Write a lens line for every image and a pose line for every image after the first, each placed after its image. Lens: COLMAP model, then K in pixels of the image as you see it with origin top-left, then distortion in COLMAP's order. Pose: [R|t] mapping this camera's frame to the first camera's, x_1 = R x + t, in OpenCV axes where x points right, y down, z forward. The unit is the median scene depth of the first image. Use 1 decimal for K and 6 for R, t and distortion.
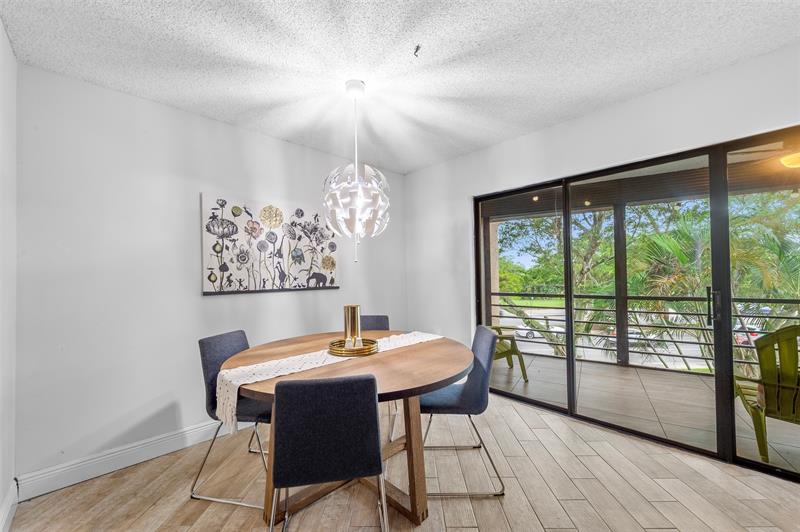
lens RADIAL K [[313.4, 0, 403.2], [0, 313.4, 273.3], [0, 0, 1]] dist [0.010984, -0.002863]
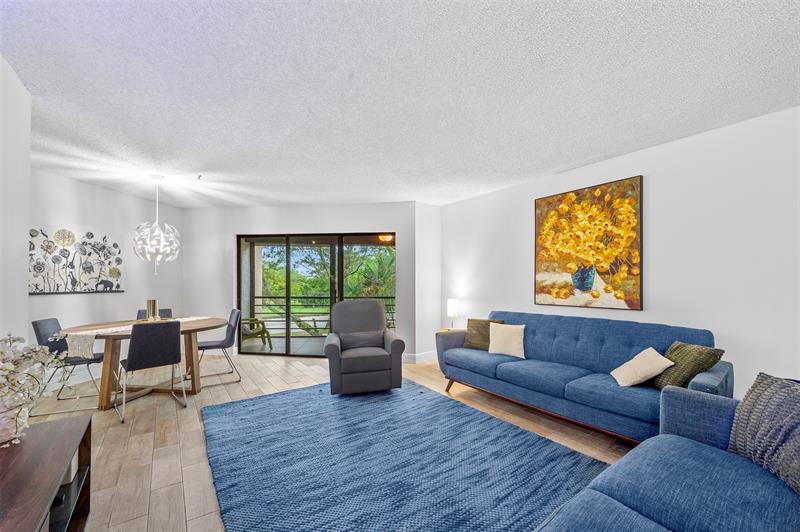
lens RADIAL K [[313.4, 0, 404.1], [0, 313.4, 280.3], [0, 0, 1]] dist [0.010984, -0.002863]
pose [[0.791823, 0.021431, 0.610375, -0.092056], [-0.017721, 0.999770, -0.012114, -0.007502], [-0.610494, -0.001224, 0.792020, -0.937368]]
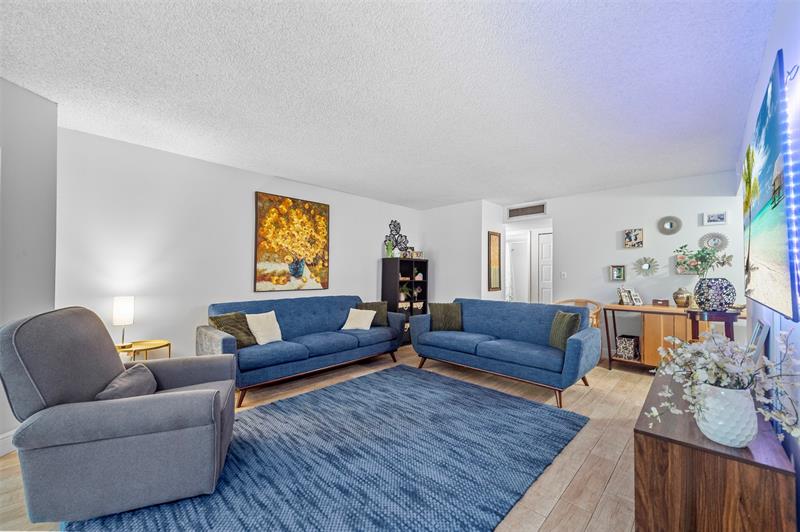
lens RADIAL K [[313.4, 0, 396.7], [0, 313.4, 268.5], [0, 0, 1]] dist [0.010984, -0.002863]
pose [[-0.721583, 0.022581, 0.691959, -0.249313], [0.000924, 0.999498, -0.031653, 0.009497], [-0.692327, -0.022201, -0.721242, 0.355483]]
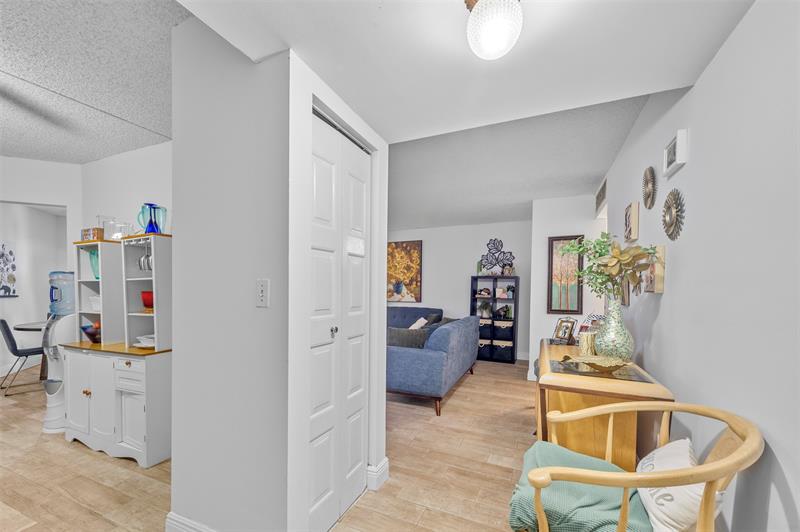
lens RADIAL K [[313.4, 0, 399.7], [0, 313.4, 293.3], [0, 0, 1]] dist [0.010984, -0.002863]
pose [[0.392374, 0.005744, 0.919788, -0.978289], [-0.017543, 0.999845, 0.001240, 0.000248], [-0.919638, -0.016623, 0.392414, -1.339873]]
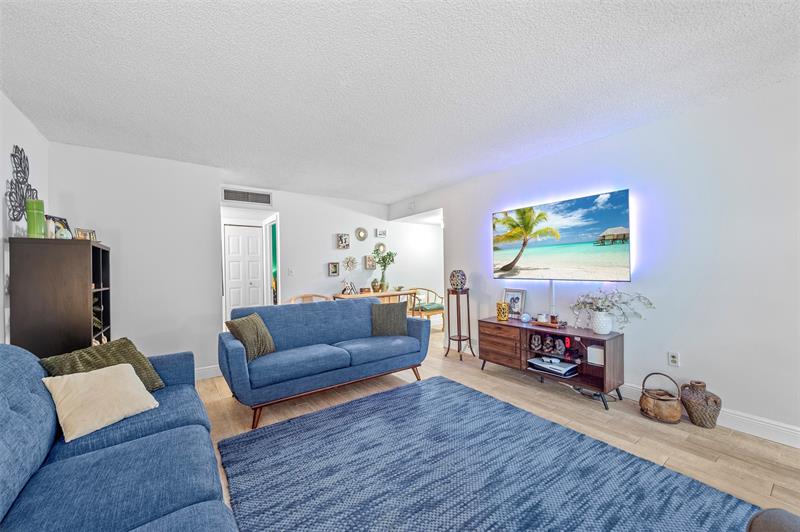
lens RADIAL K [[313.4, 0, 400.2], [0, 313.4, 270.2], [0, 0, 1]] dist [0.010984, -0.002863]
pose [[-0.801849, 0.031947, -0.596672, 0.859515], [0.033526, 0.999402, 0.008456, -0.013070], [0.596585, -0.013224, -0.802441, 0.188401]]
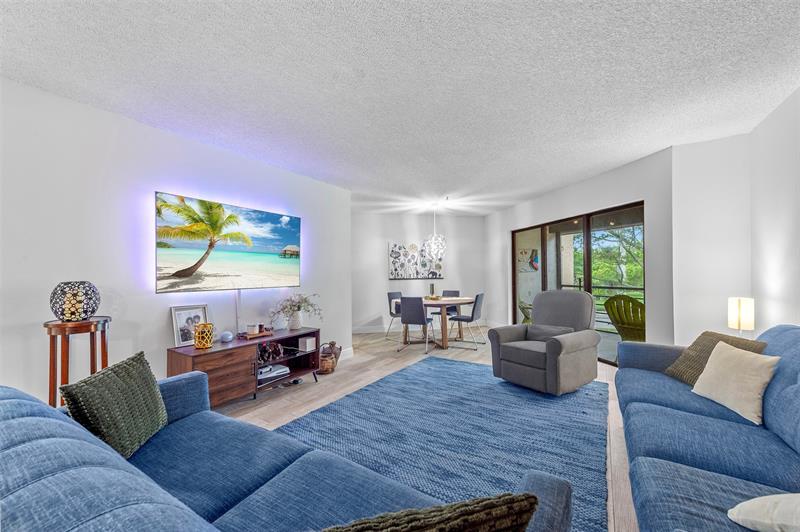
lens RADIAL K [[313.4, 0, 402.7], [0, 313.4, 273.2], [0, 0, 1]] dist [0.010984, -0.002863]
pose [[0.856660, 0.005072, -0.515856, 0.751347], [0.000778, 0.999938, 0.011123, -0.015481], [0.515880, -0.009930, 0.856603, -1.101285]]
